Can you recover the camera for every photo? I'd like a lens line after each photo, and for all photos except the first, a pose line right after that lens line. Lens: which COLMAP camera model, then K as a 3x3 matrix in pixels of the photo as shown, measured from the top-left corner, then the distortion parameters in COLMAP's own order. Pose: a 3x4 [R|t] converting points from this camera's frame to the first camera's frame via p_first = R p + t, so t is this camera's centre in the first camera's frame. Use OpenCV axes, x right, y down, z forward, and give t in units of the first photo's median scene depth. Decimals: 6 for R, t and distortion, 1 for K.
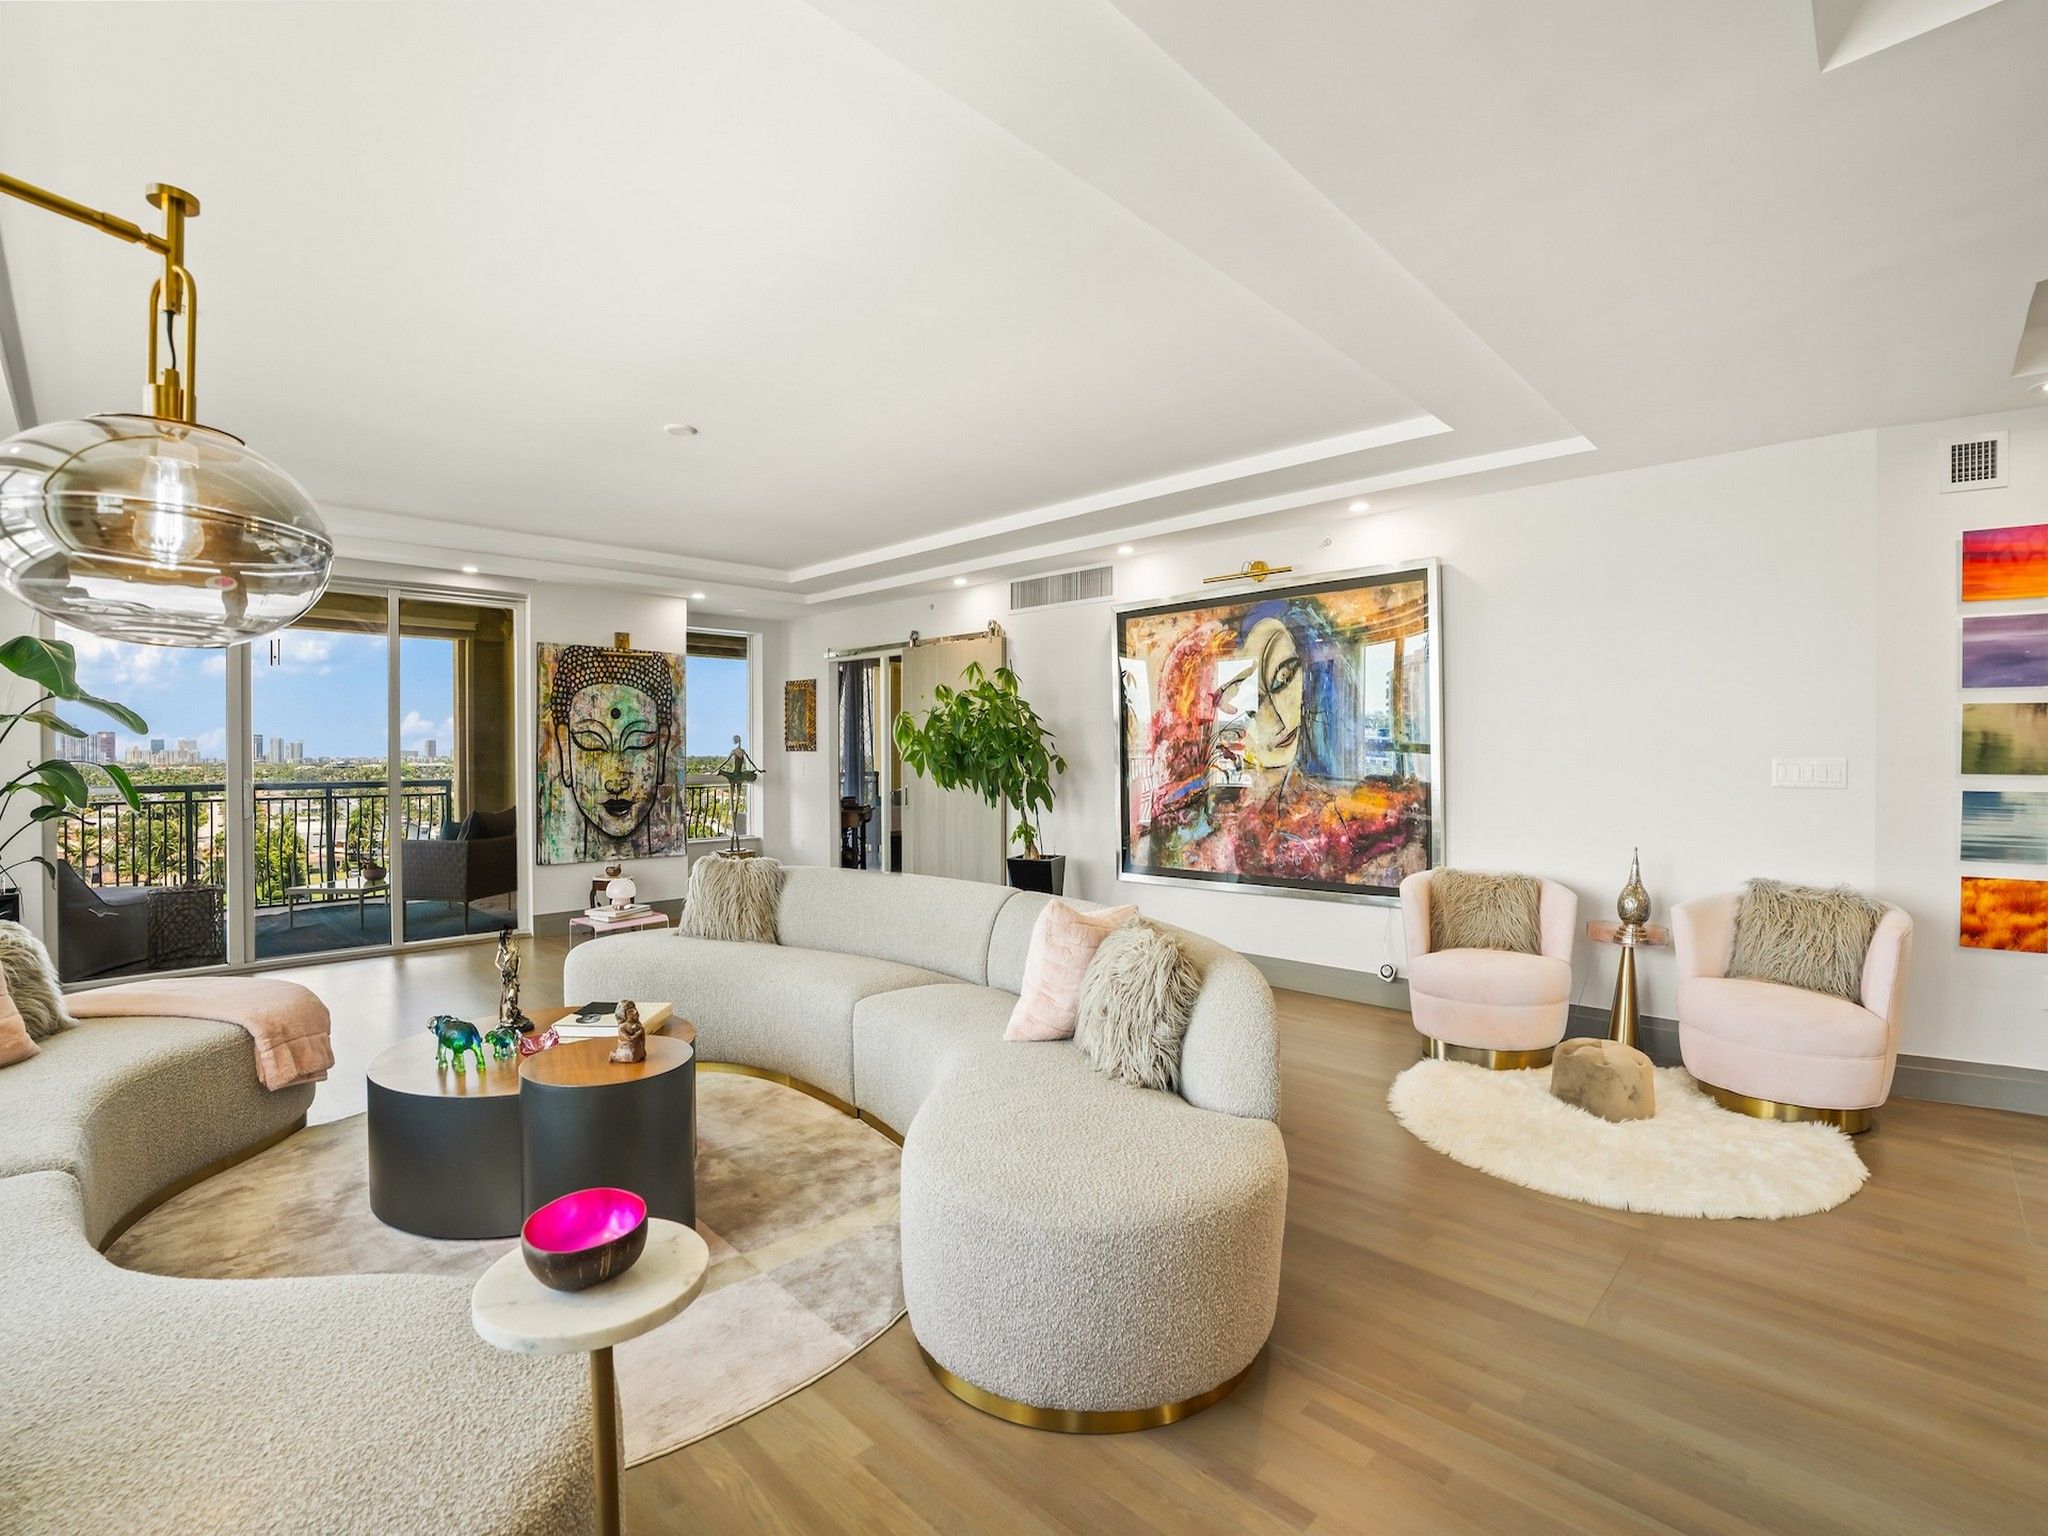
lens RADIAL K [[953.5, 0, 1017.8], [0, 953.5, 763.7], [0, 0, 1]] dist [-0.071365, 0.026545]
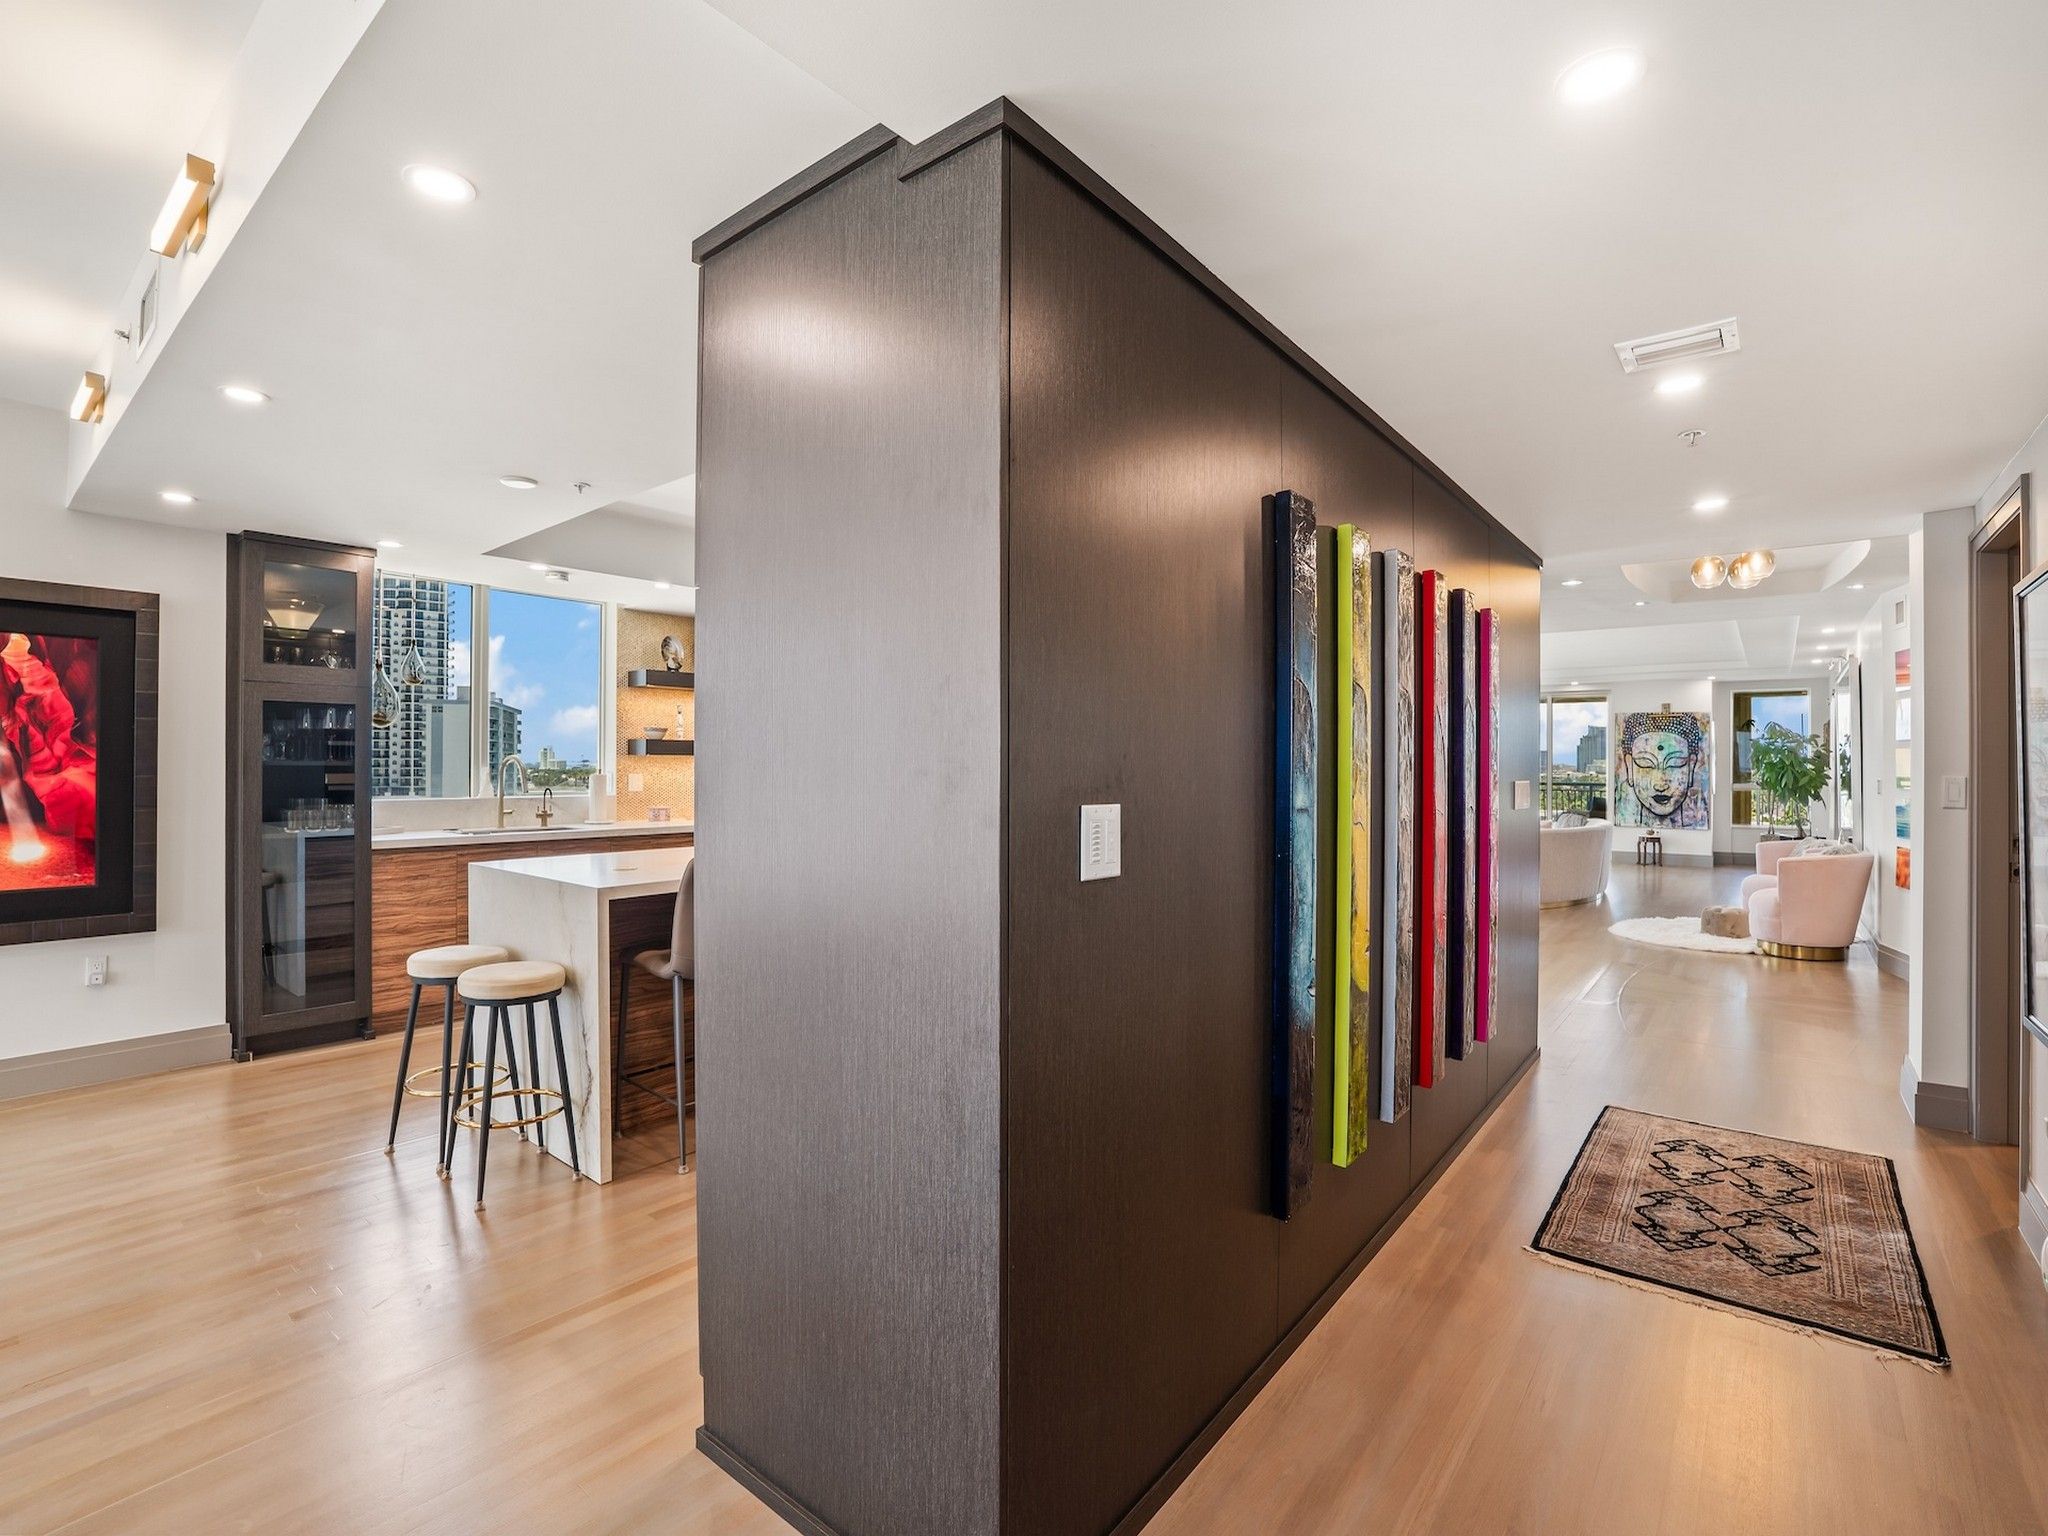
lens RADIAL K [[942.1, 0, 1034.3], [0, 942.1, 763.6], [0, 0, 1]] dist [-0.028639, 0.000029]
pose [[0.098329, 0.004319, -0.995145, 1.525671], [-0.016854, 0.999854, 0.002674, -0.008412], [0.995011, 0.016509, 0.098387, -0.479721]]
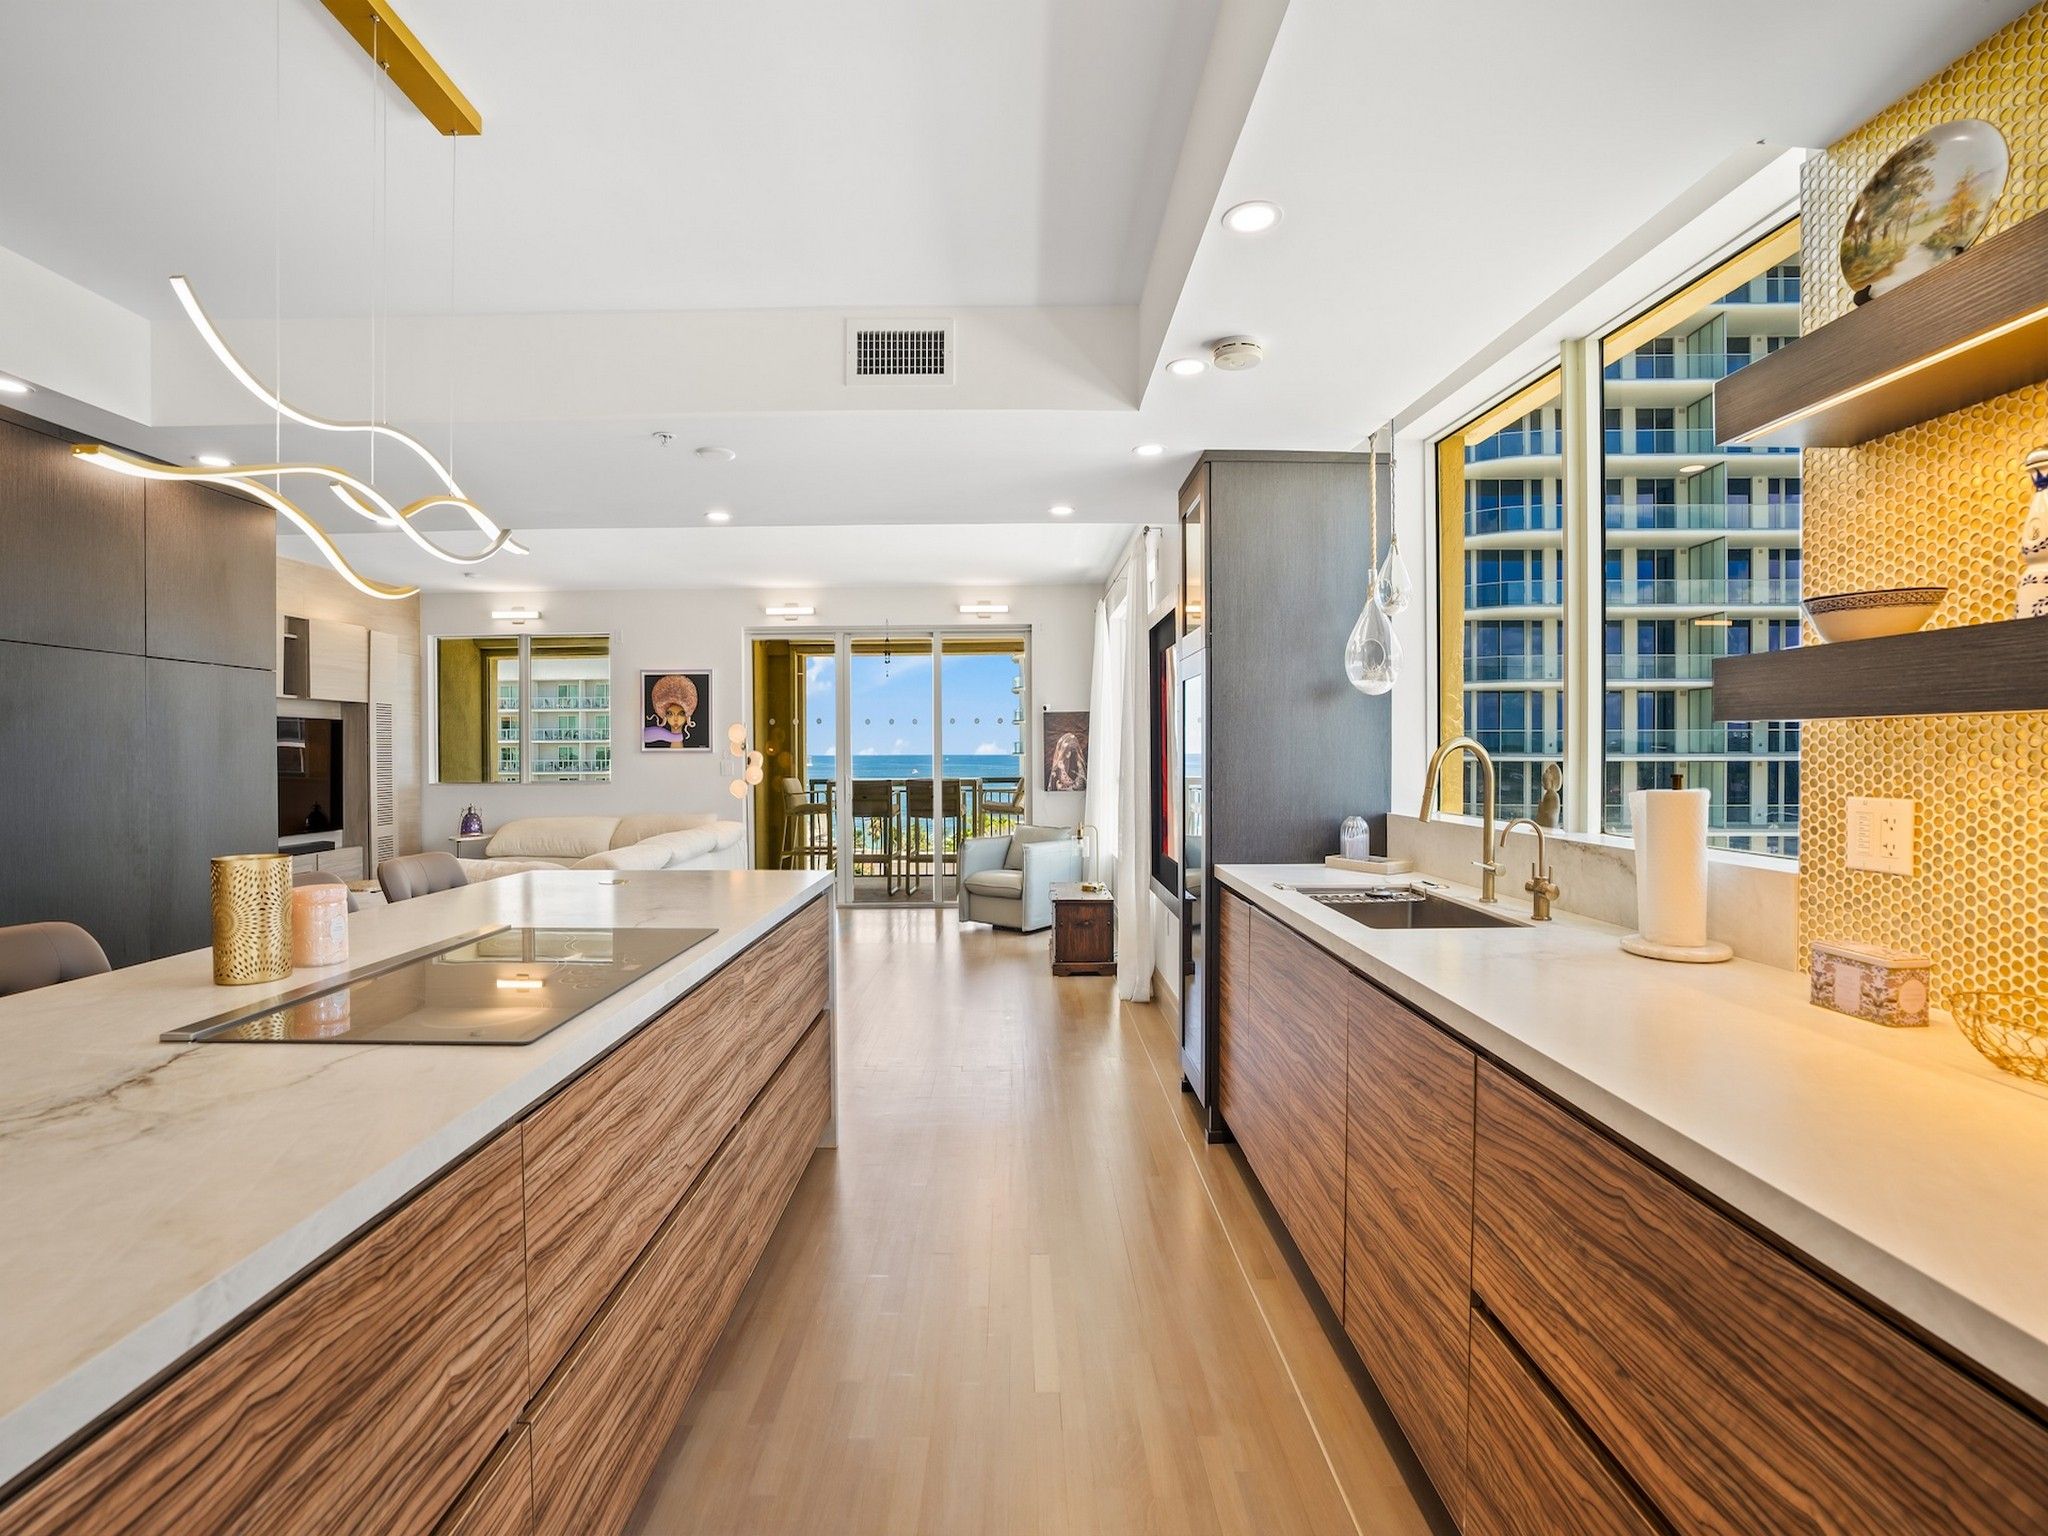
lens RADIAL K [[949.7, 0, 1024.1], [0, 949.7, 773.3], [0, 0, 1]] dist [-0.078230, 0.027202]
pose [[-0.706901, -0.008431, 0.707262, 0.407048], [0.016273, 0.999470, 0.028178, -0.004120], [-0.707125, 0.031428, -0.706389, -0.489109]]
